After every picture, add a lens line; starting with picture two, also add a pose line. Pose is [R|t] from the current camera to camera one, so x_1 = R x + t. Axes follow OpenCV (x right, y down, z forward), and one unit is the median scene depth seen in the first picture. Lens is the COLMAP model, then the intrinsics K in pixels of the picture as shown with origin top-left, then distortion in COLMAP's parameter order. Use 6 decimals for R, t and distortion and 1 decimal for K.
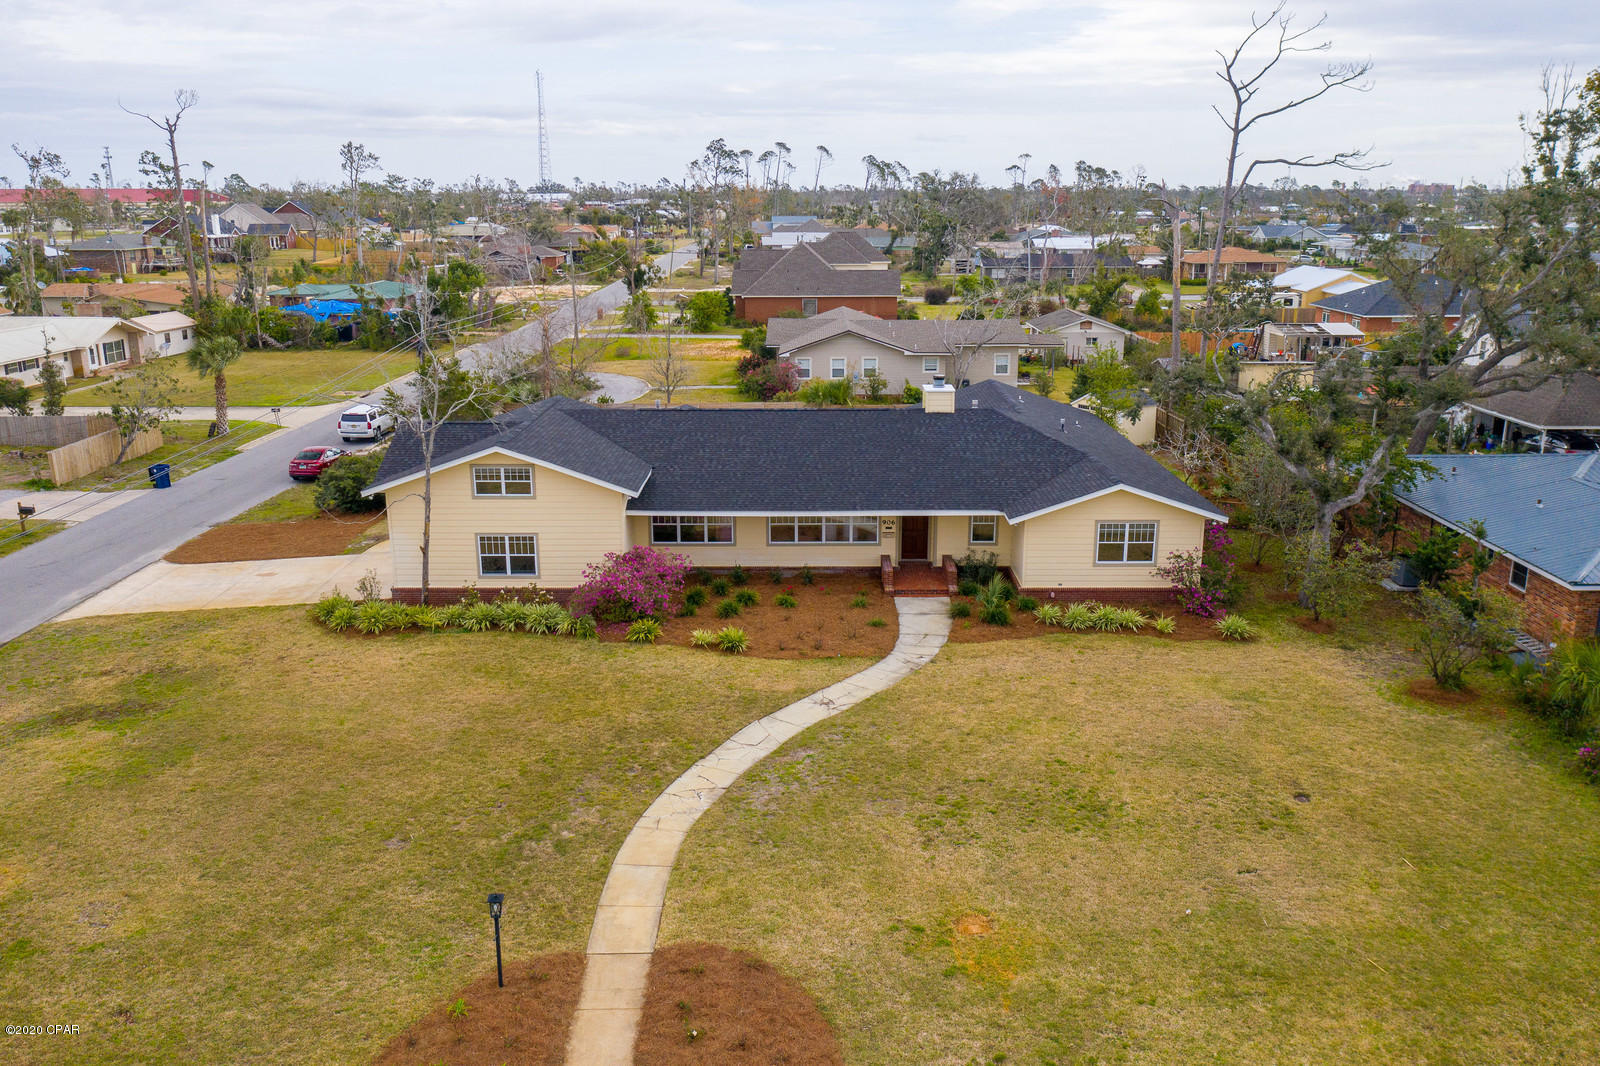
lens RADIAL K [[1236.6, 0, 800.0], [0, 1236.6, 533.0], [0, 0, 1]] dist [-0.026175, 0.002592]
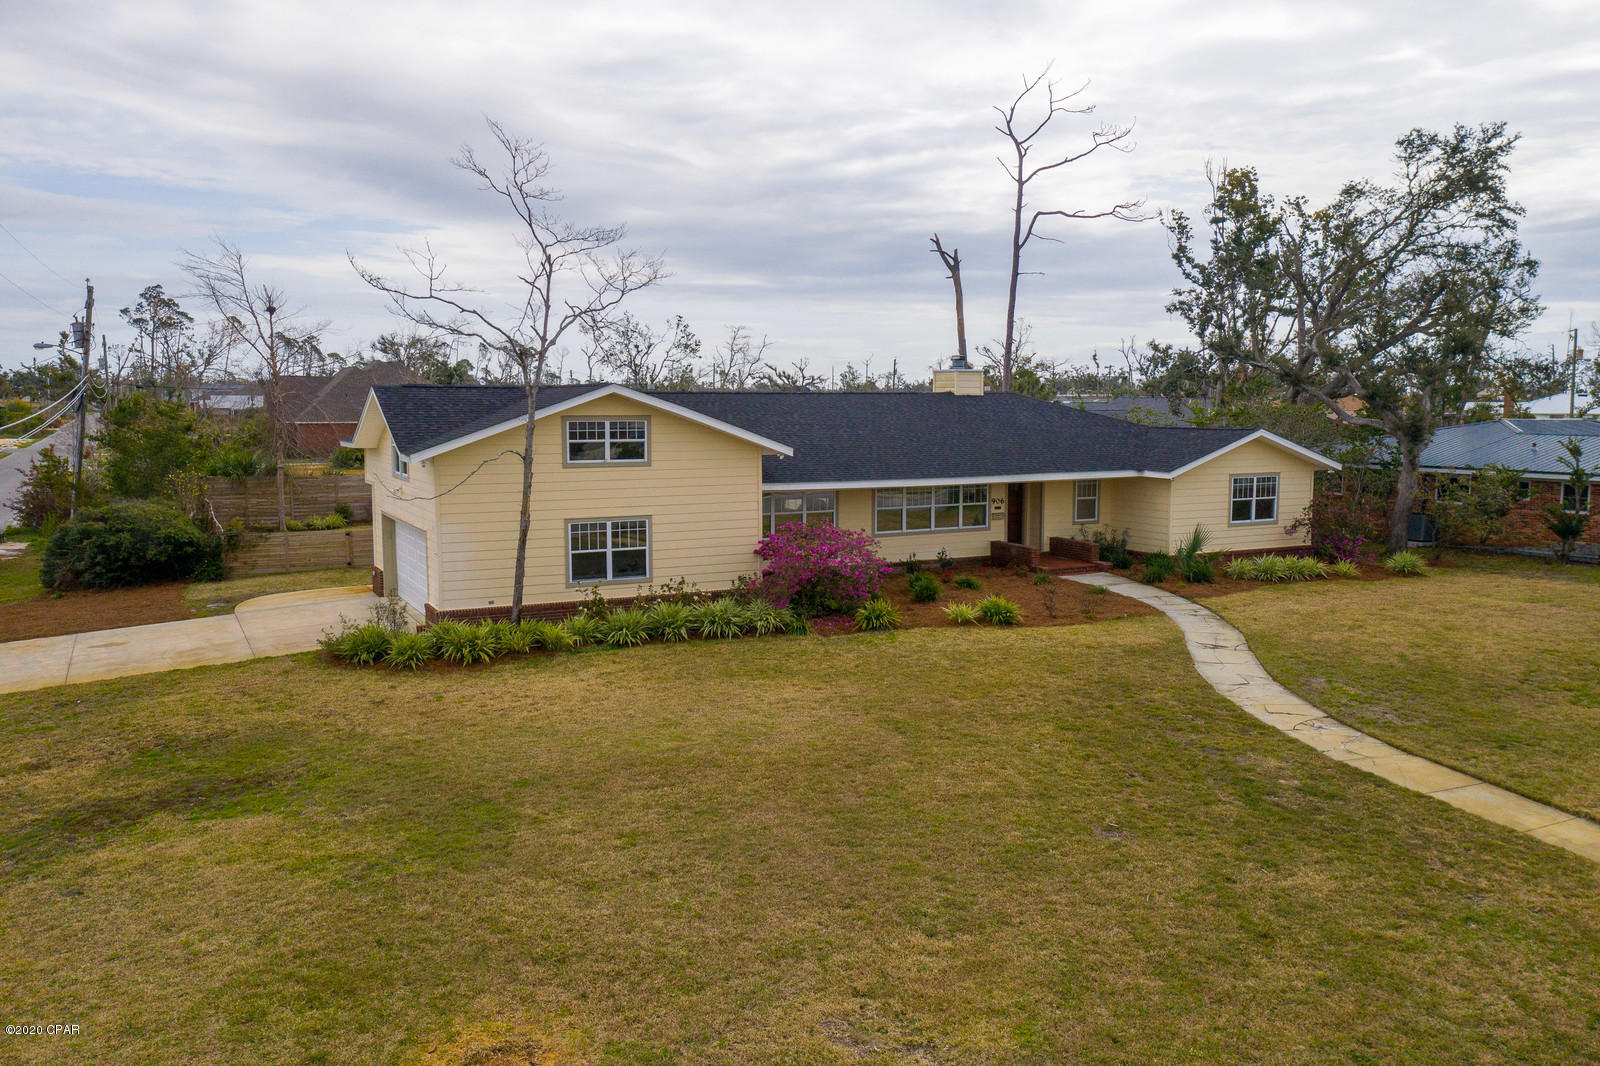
lens RADIAL K [[1236.6, 0, 800.0], [0, 1236.6, 533.0], [0, 0, 1]] dist [-0.026175, 0.002592]
pose [[0.883087, -0.046431, 0.466907, -0.471791], [0.118086, 0.985055, -0.125385, 0.109433], [-0.454107, 0.165861, 0.875372, 0.348411]]
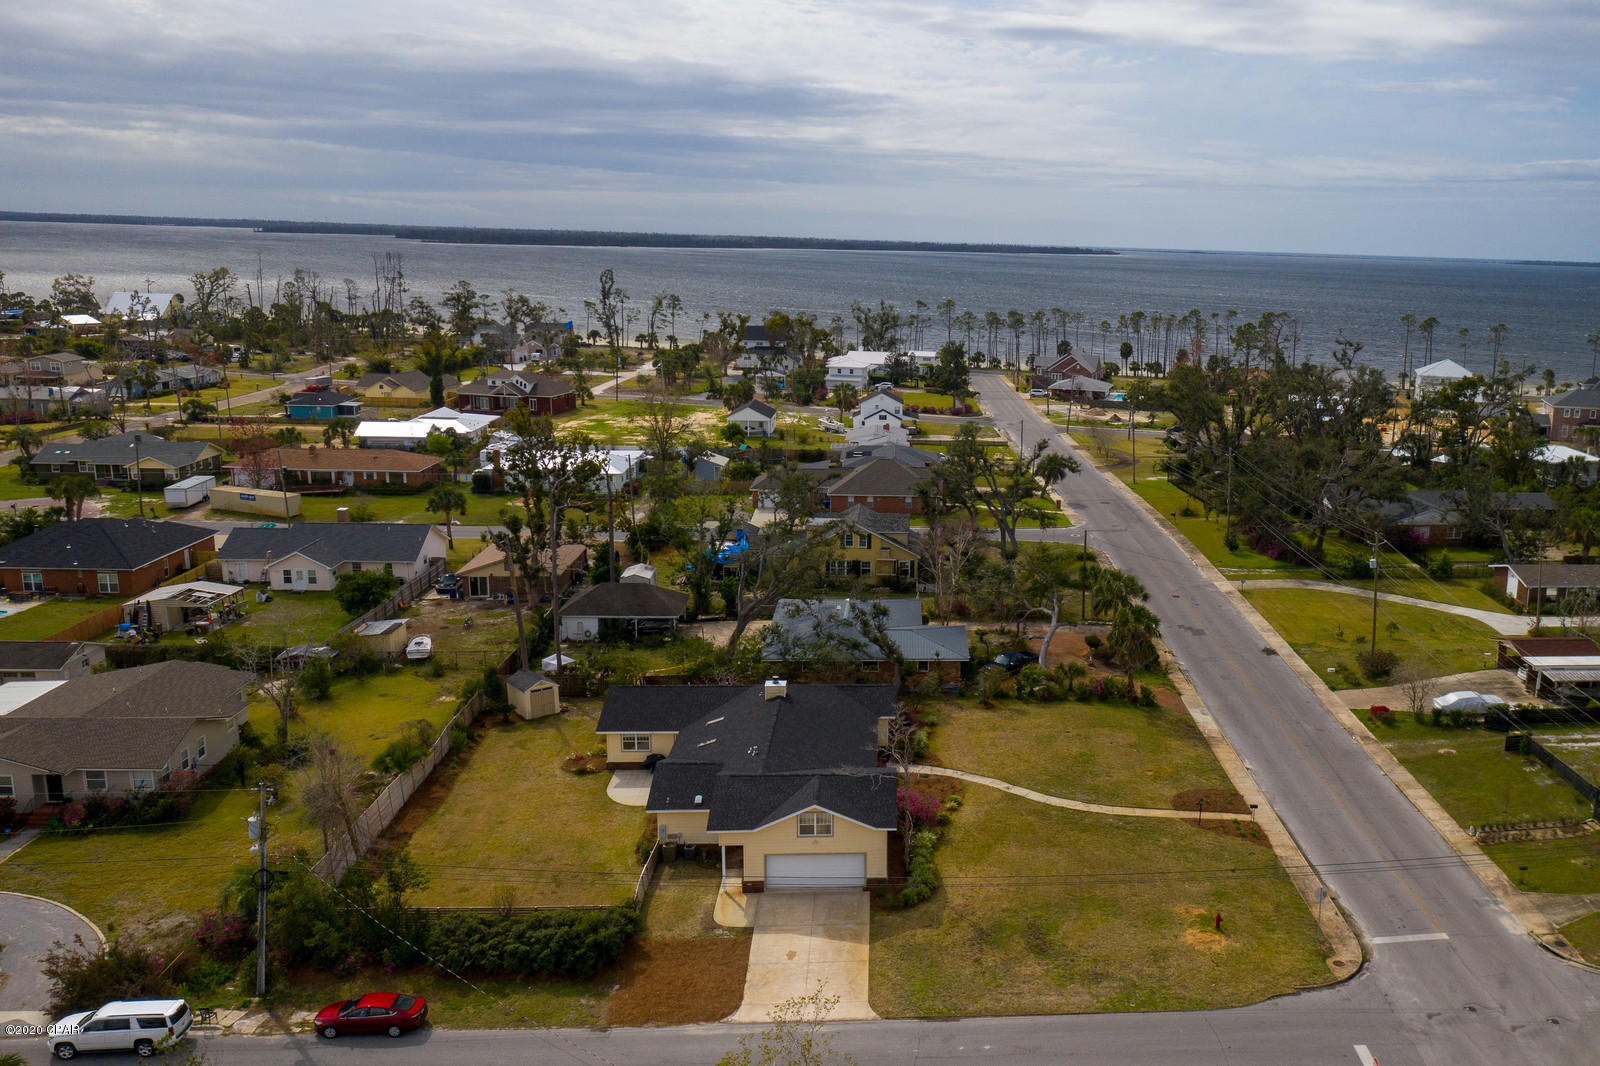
lens RADIAL K [[1329.5, 0, 1017.9], [0, 1329.5, 531.8], [0, 0, 1]] dist [-0.026255, 0.000217]
pose [[-0.129953, -0.201175, 0.970897, -2.099889], [0.223458, 0.948067, 0.226354, -0.810779], [-0.966012, 0.246370, -0.078250, 0.876179]]
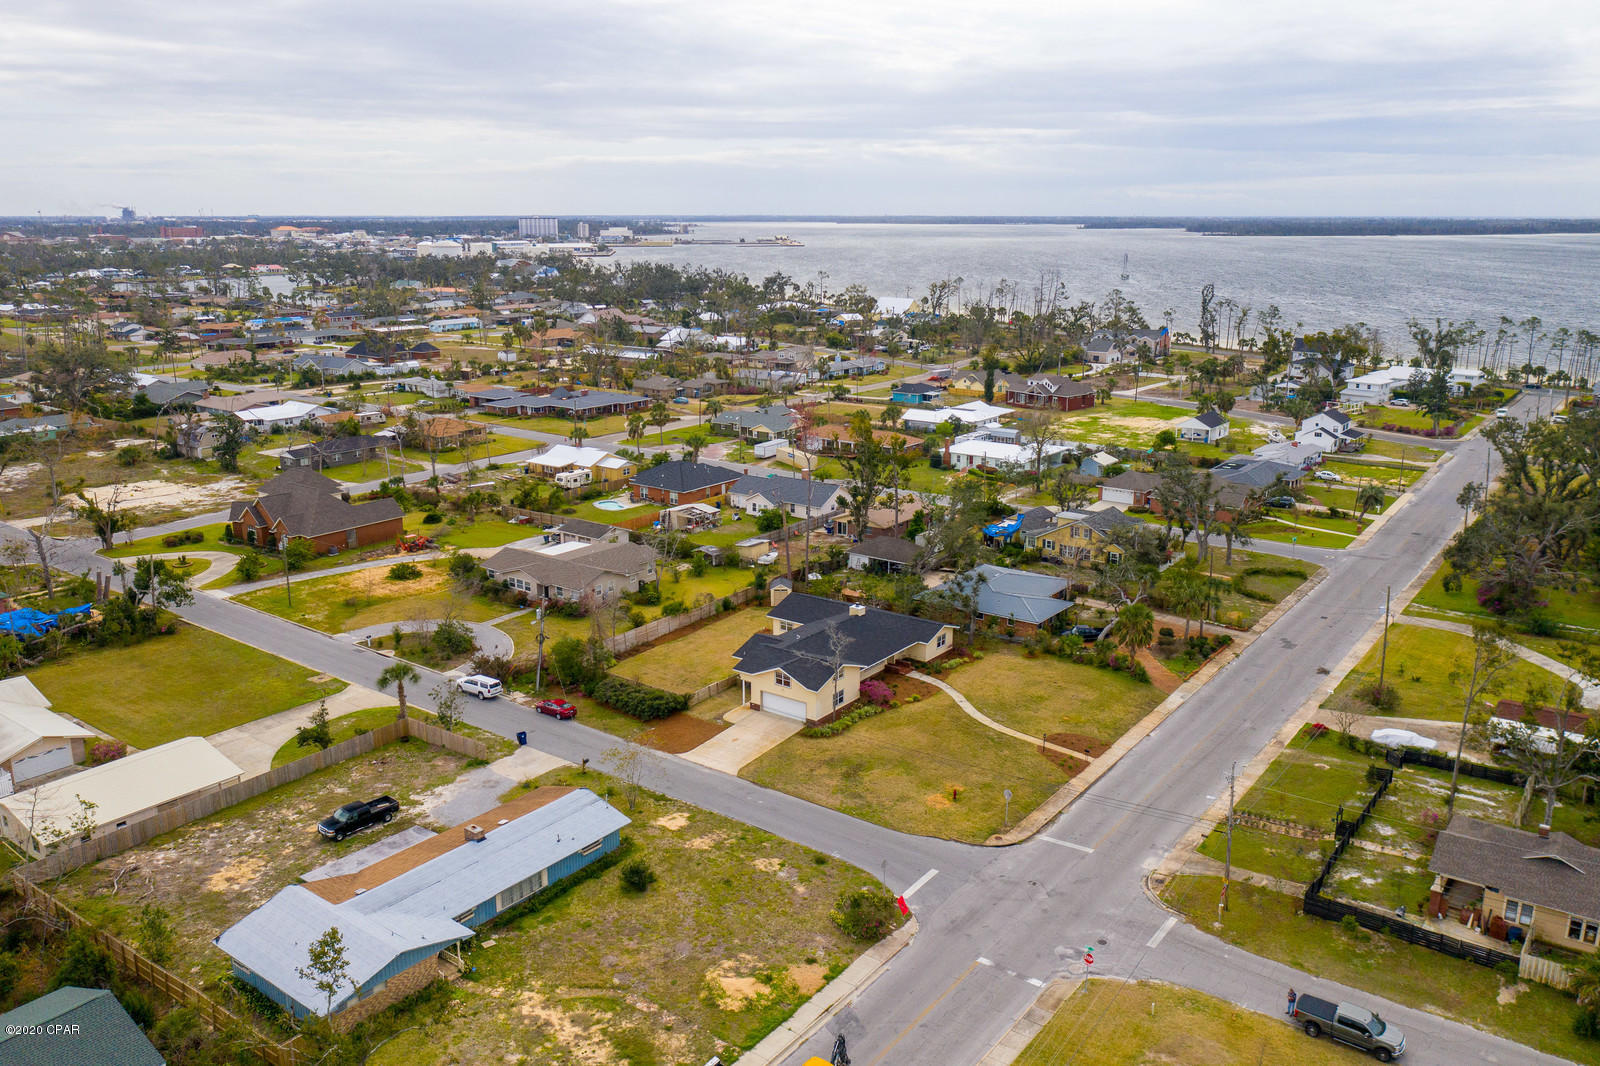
lens RADIAL K [[1236.6, 0, 800.0], [0, 1236.6, 533.0], [0, 0, 1]] dist [-0.026175, 0.002592]
pose [[0.579418, -0.193473, 0.791734, -2.664417], [0.205600, 0.974697, 0.087718, -0.675816], [-0.788672, 0.111955, 0.604535, -0.824382]]
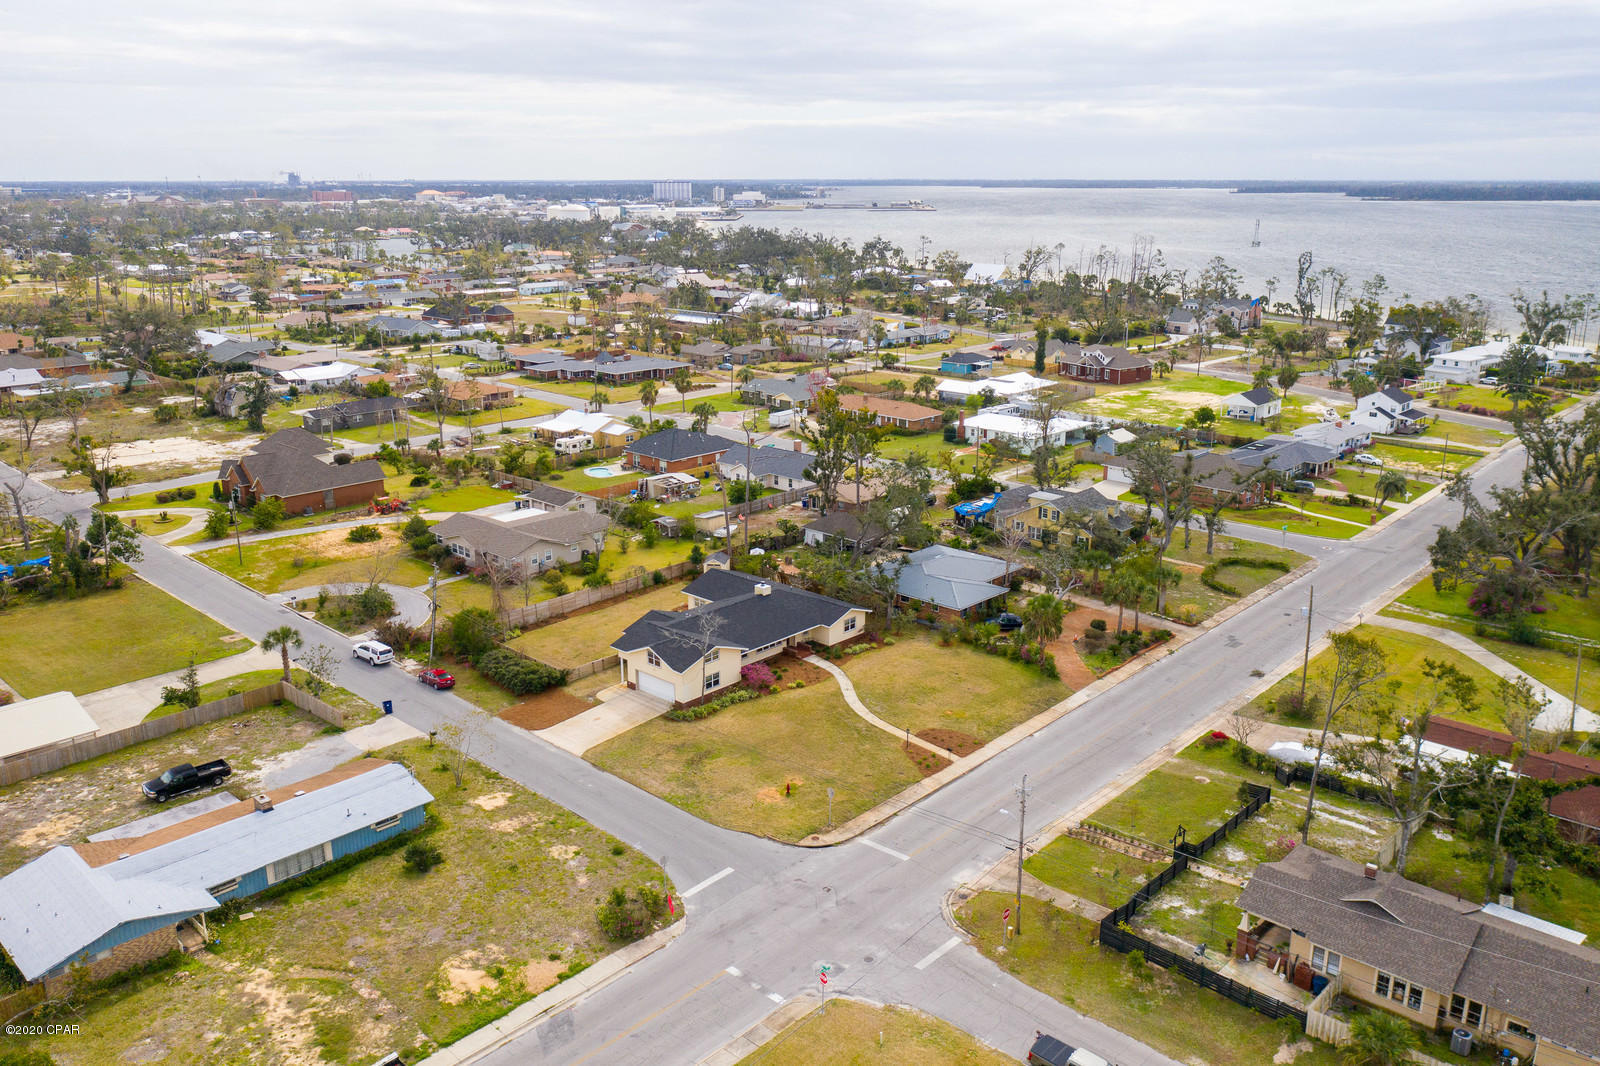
lens RADIAL K [[1236.6, 0, 800.0], [0, 1236.6, 533.0], [0, 0, 1]] dist [-0.026175, 0.002592]
pose [[0.671080, -0.195896, 0.715036, -2.161000], [0.187667, 0.977934, 0.091791, -0.564739], [-0.717240, 0.072590, 0.693035, -1.230279]]
